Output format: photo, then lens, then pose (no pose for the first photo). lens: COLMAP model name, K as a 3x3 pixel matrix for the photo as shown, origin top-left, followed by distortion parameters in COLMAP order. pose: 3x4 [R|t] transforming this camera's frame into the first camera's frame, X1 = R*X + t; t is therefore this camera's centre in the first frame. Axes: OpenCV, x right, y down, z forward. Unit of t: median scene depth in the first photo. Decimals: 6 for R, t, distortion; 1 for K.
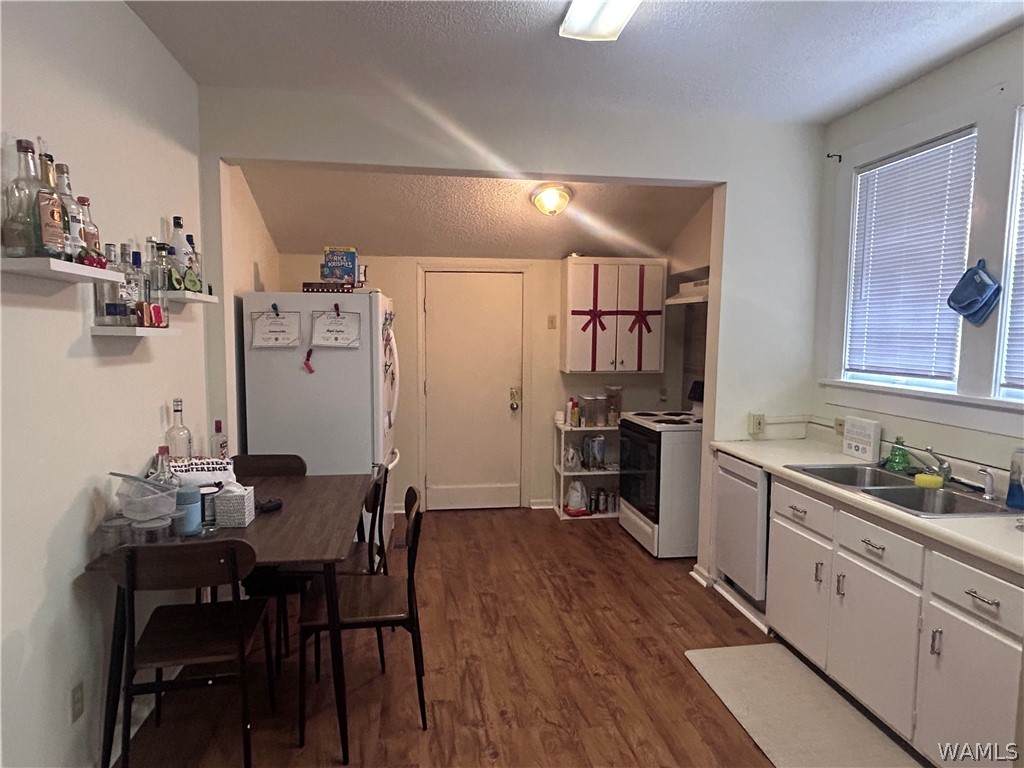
lens RADIAL K [[610.9, 0, 512.0], [0, 610.9, 384.0], [0, 0, 1]] dist [-0.007360, -0.001694]
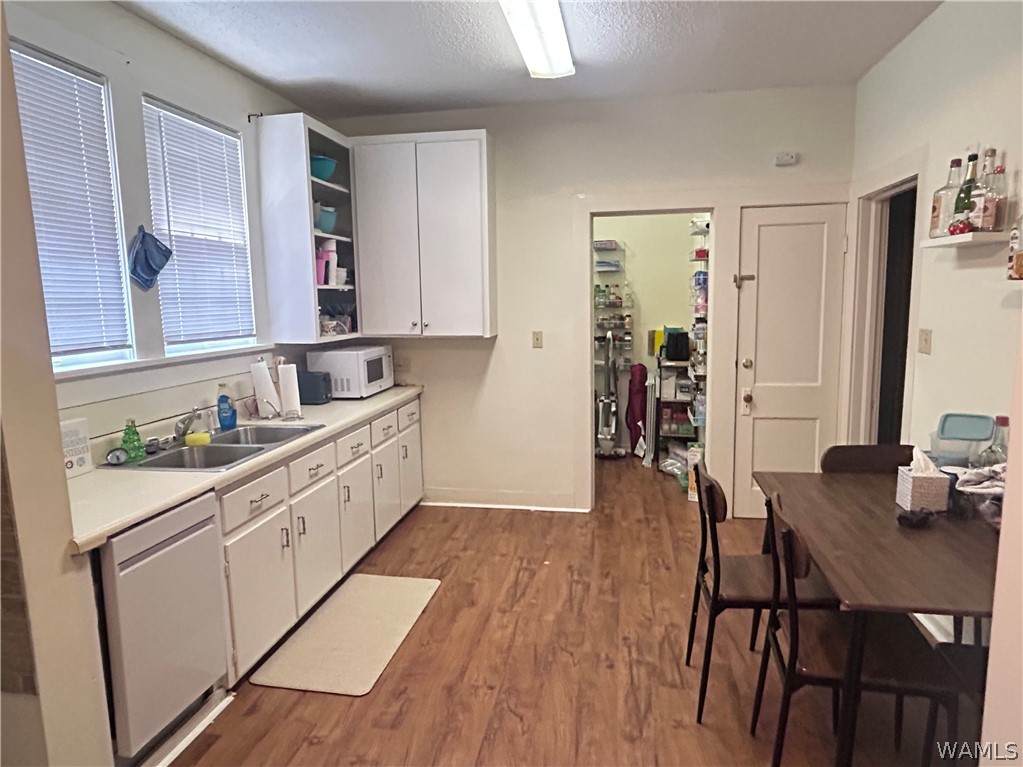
lens RADIAL K [[610.3, 0, 511.5], [0, 610.3, 383.5], [0, 0, 1]] dist [-0.007360, -0.001694]
pose [[-0.943362, -0.035329, 0.329880, -0.161009], [0.040741, 0.974452, 0.220869, -0.139175], [-0.329255, 0.221799, -0.917821, 1.707292]]
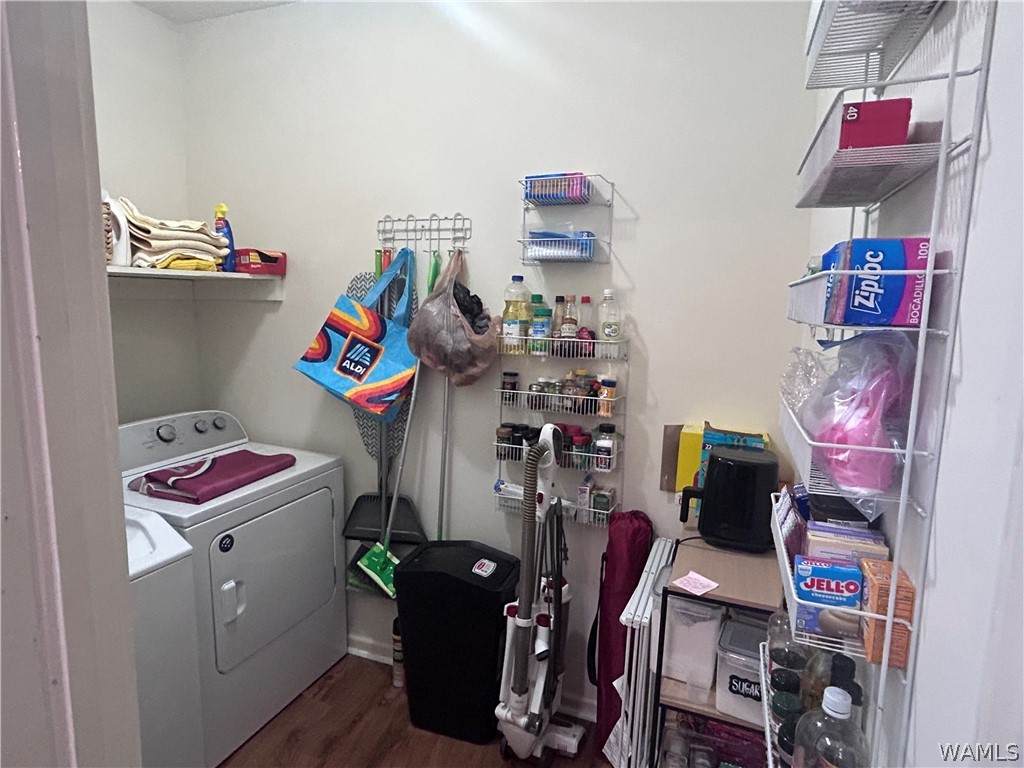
lens RADIAL K [[574.4, 0, 512.0], [0, 574.4, 384.0], [0, 0, 1]] dist [0.001283, -0.000187]
pose [[-0.879853, -0.103037, 0.463942, -0.155176], [0.008598, 0.972603, 0.232312, -0.133862], [-0.475168, 0.208389, -0.854862, 1.616968]]
